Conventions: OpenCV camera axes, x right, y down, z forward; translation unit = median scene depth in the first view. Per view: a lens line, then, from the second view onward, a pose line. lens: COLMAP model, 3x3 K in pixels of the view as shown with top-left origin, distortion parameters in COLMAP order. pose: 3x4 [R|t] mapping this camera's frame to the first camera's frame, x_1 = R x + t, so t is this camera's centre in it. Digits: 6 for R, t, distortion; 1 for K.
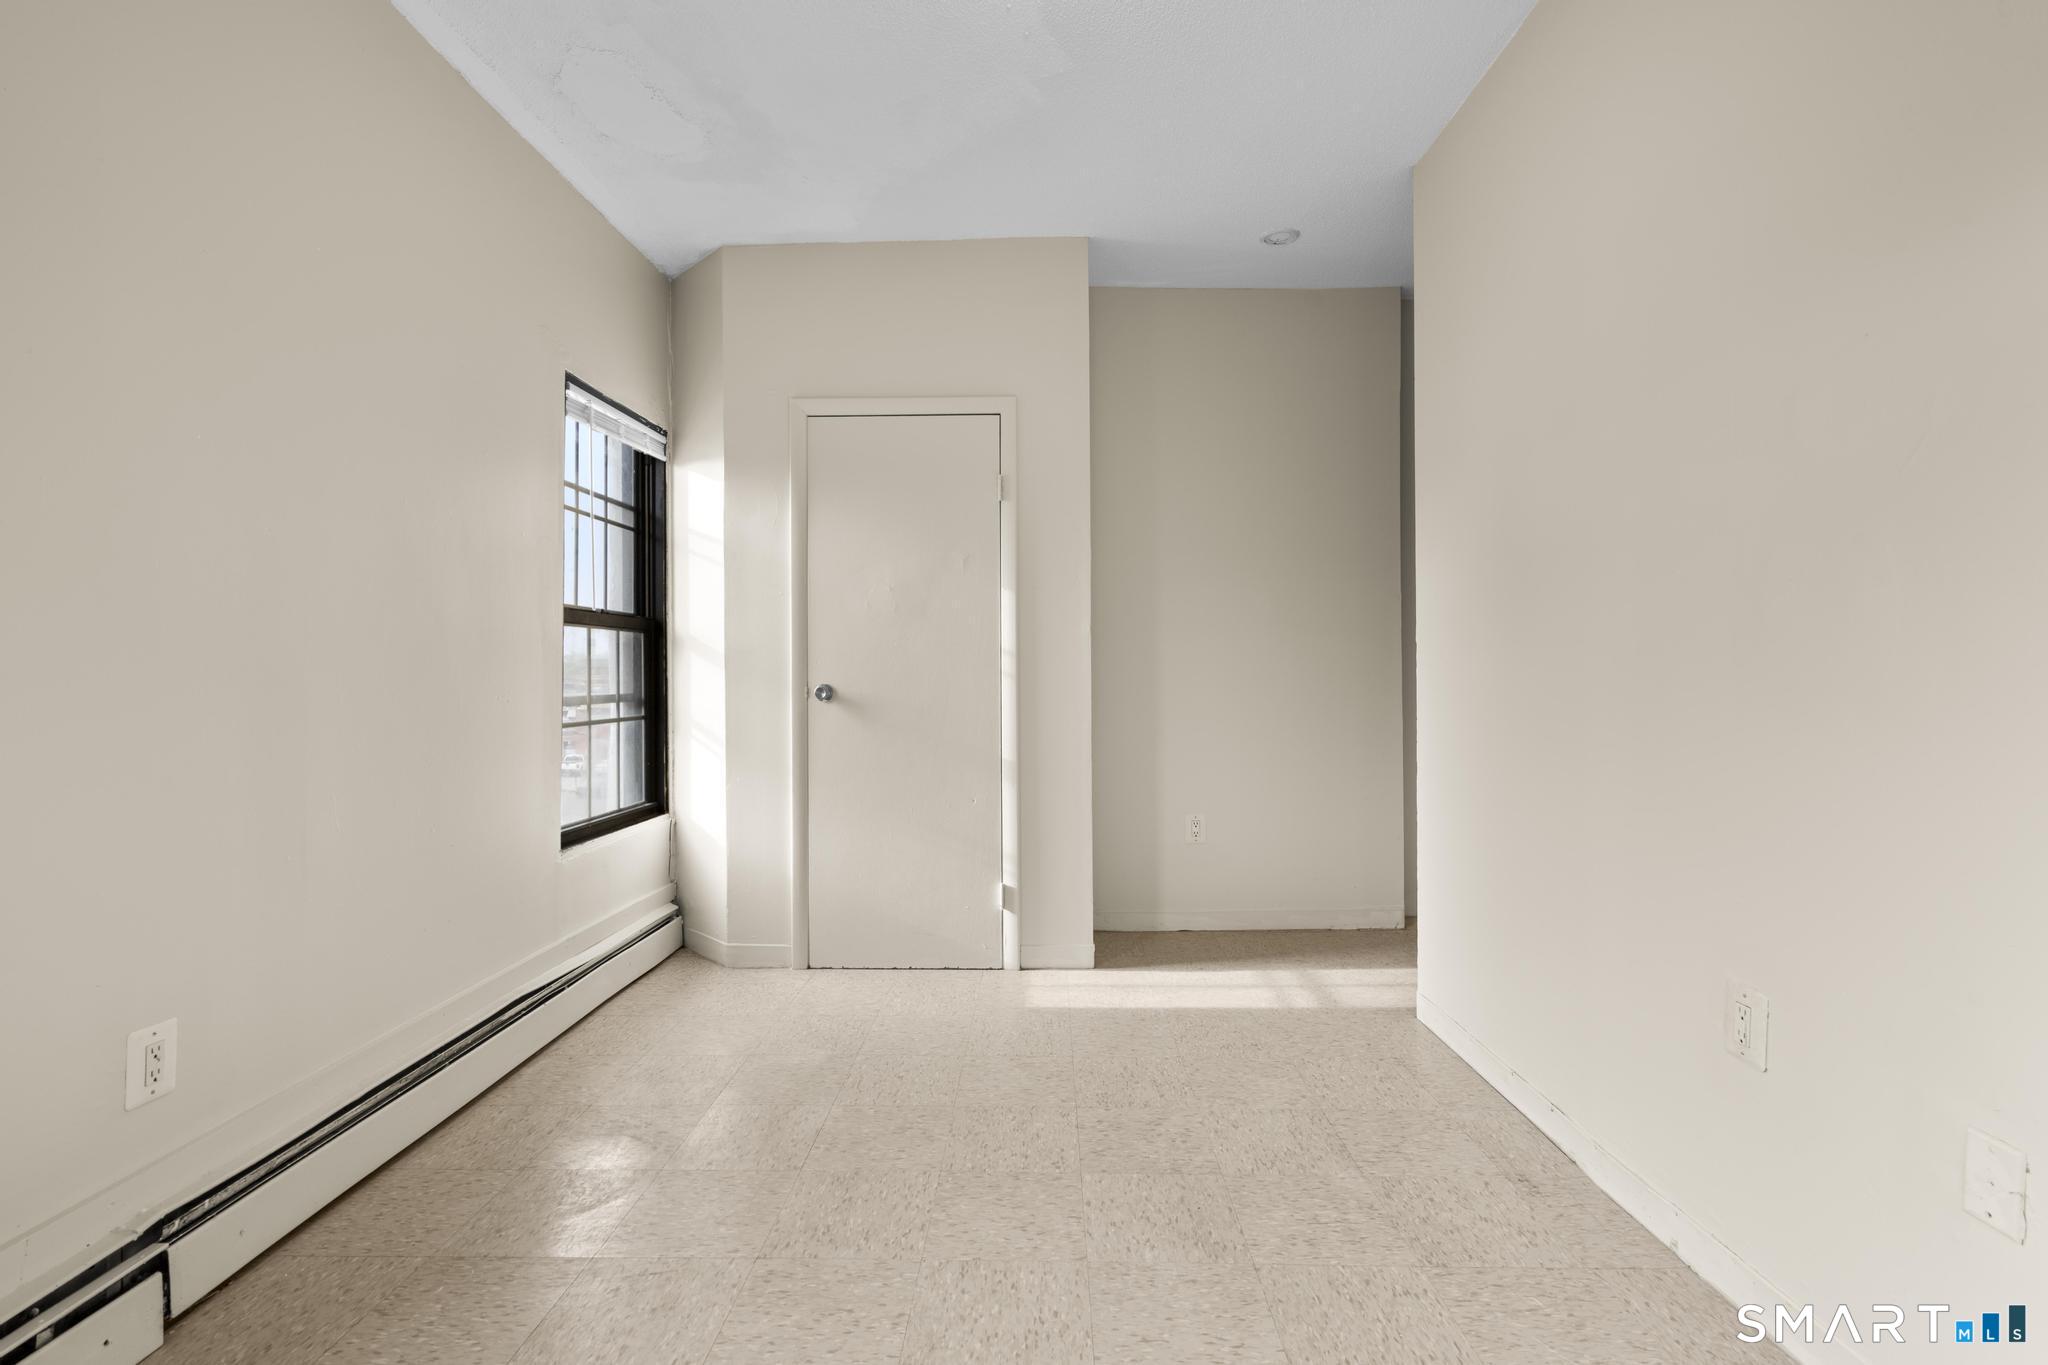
lens RADIAL K [[924.1, 0, 1037.9], [0, 924.1, 683.4], [0, 0, 1]] dist [-0.005670, 0.002733]
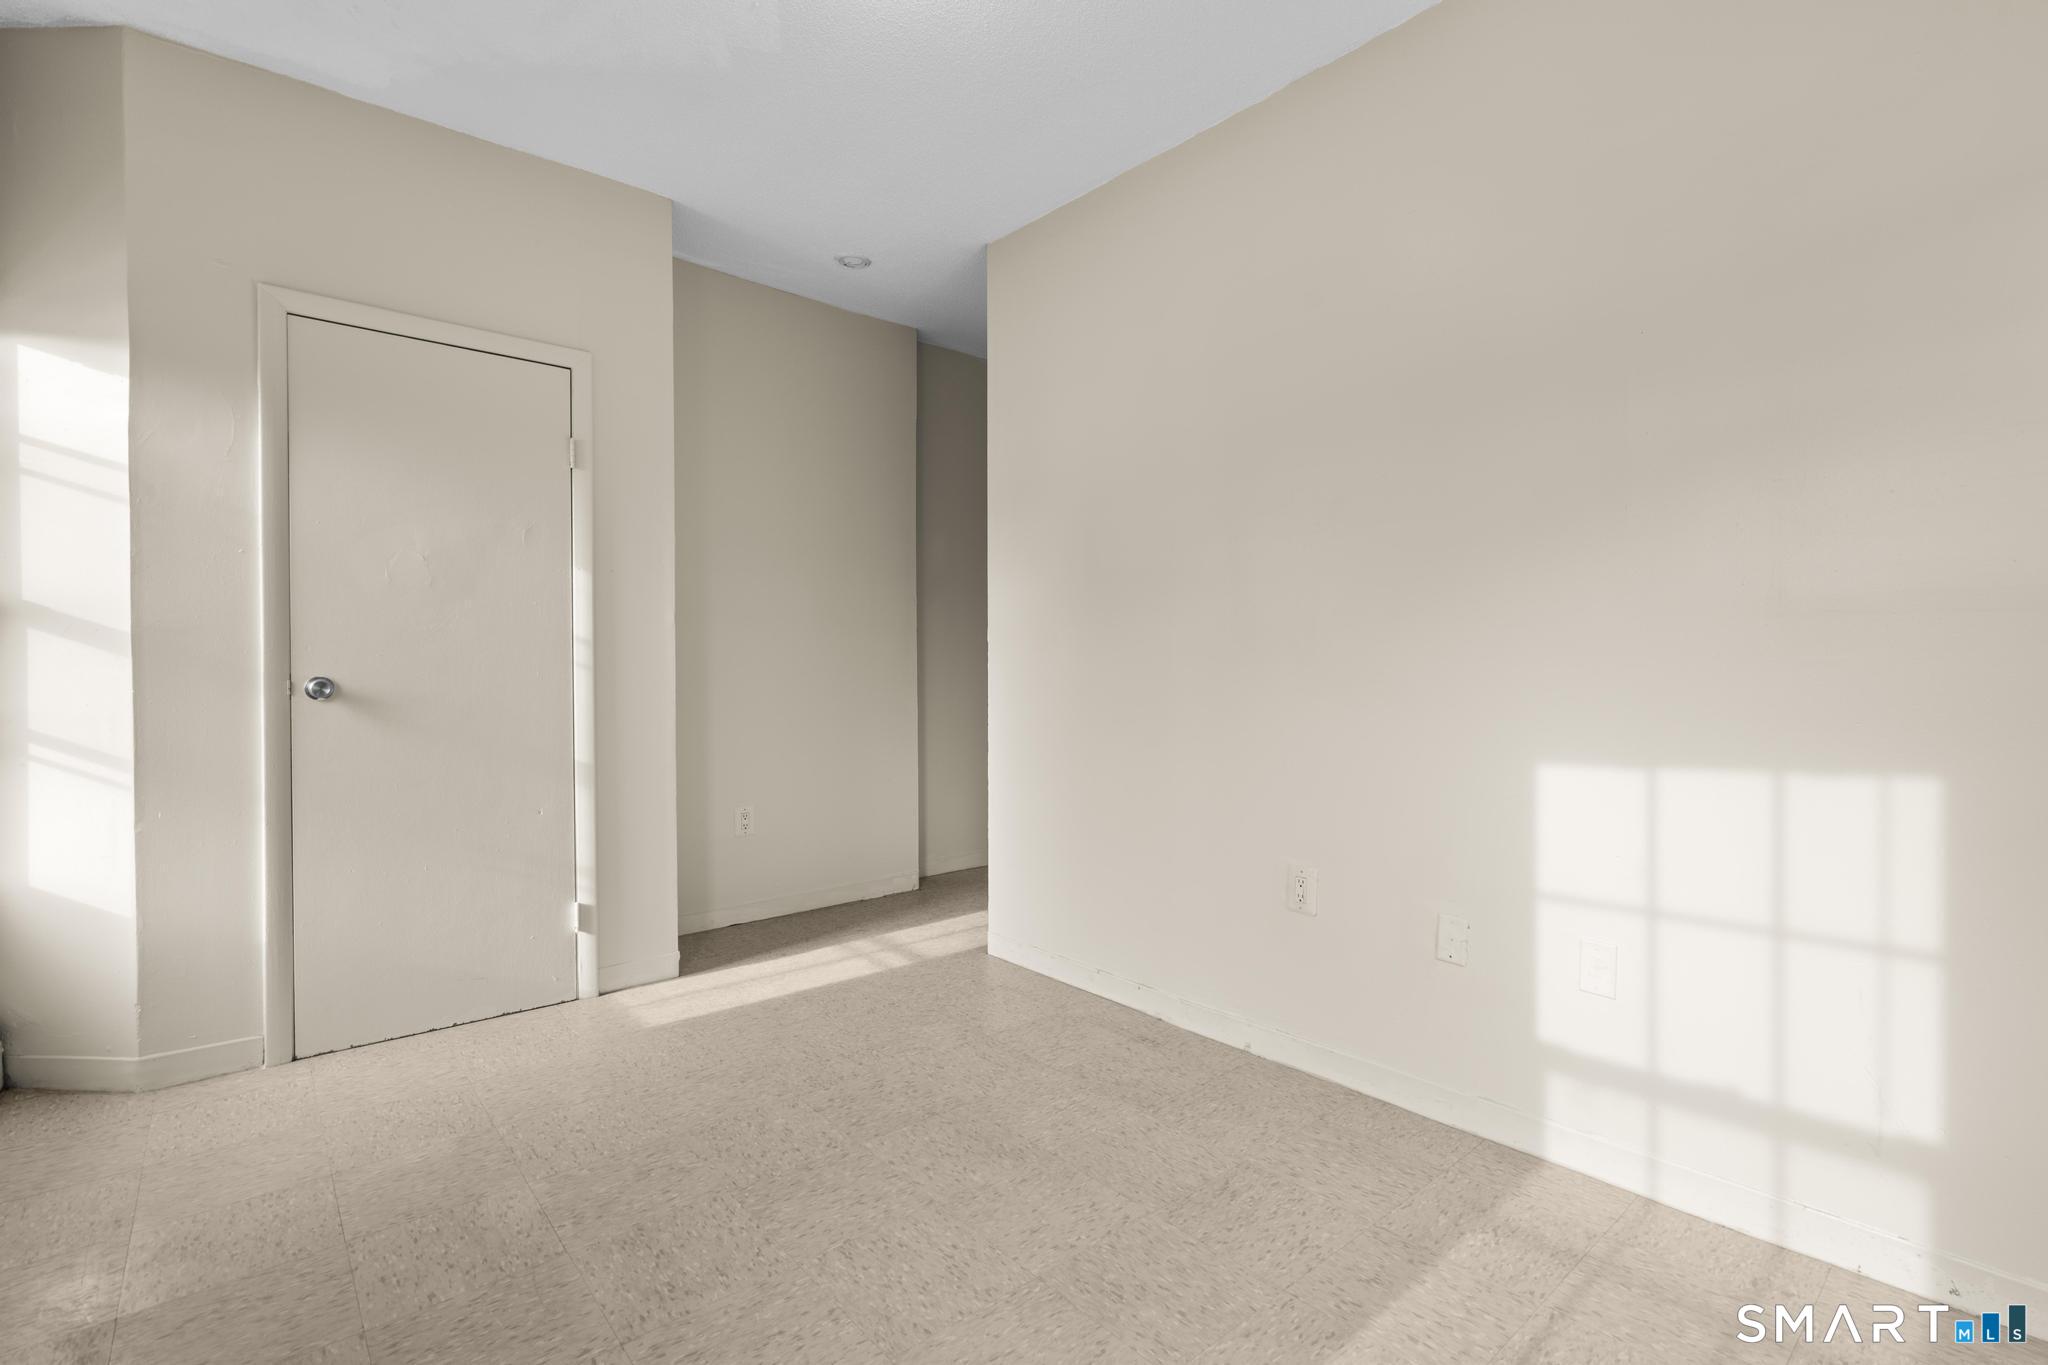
lens RADIAL K [[924.1, 0, 1038.6], [0, 924.1, 679.1], [0, 0, 1]] dist [-0.005670, 0.002733]
pose [[0.744722, -0.002482, 0.667370, -0.304747], [-0.001050, 0.999987, 0.004890, -0.001662], [-0.667374, -0.004343, 0.744710, 0.052581]]
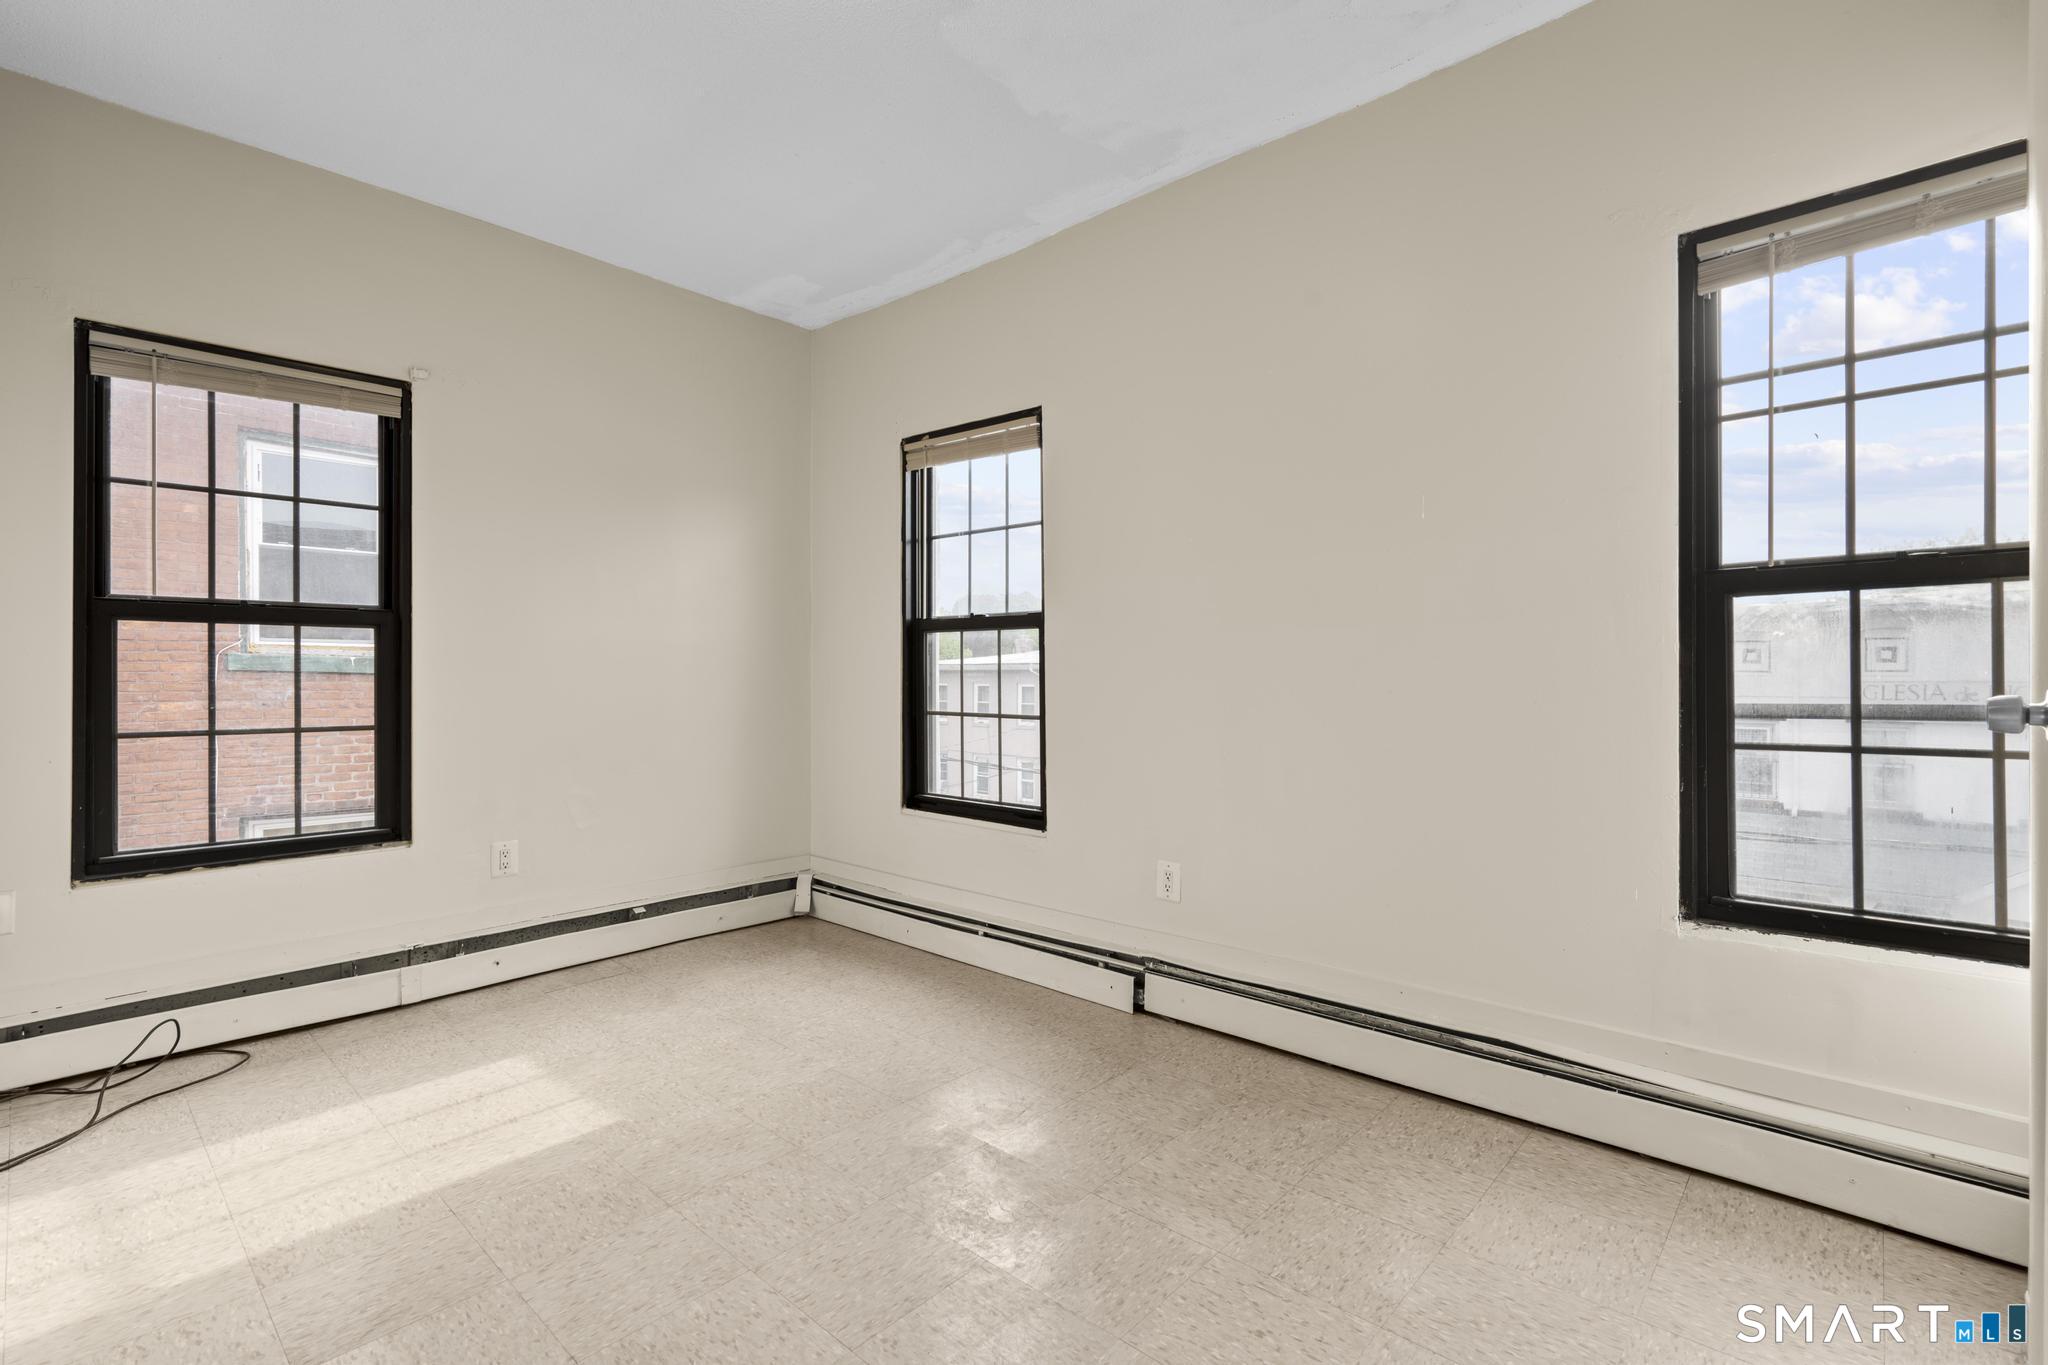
lens RADIAL K [[924.1, 0, 1030.3], [0, 924.1, 674.4], [0, 0, 1]] dist [-0.005670, 0.002733]
pose [[-0.669759, 0.000579, -0.742578, 0.303965], [0.003266, 0.999992, -0.002166, -0.005552], [0.742572, -0.003876, -0.669756, 0.977015]]
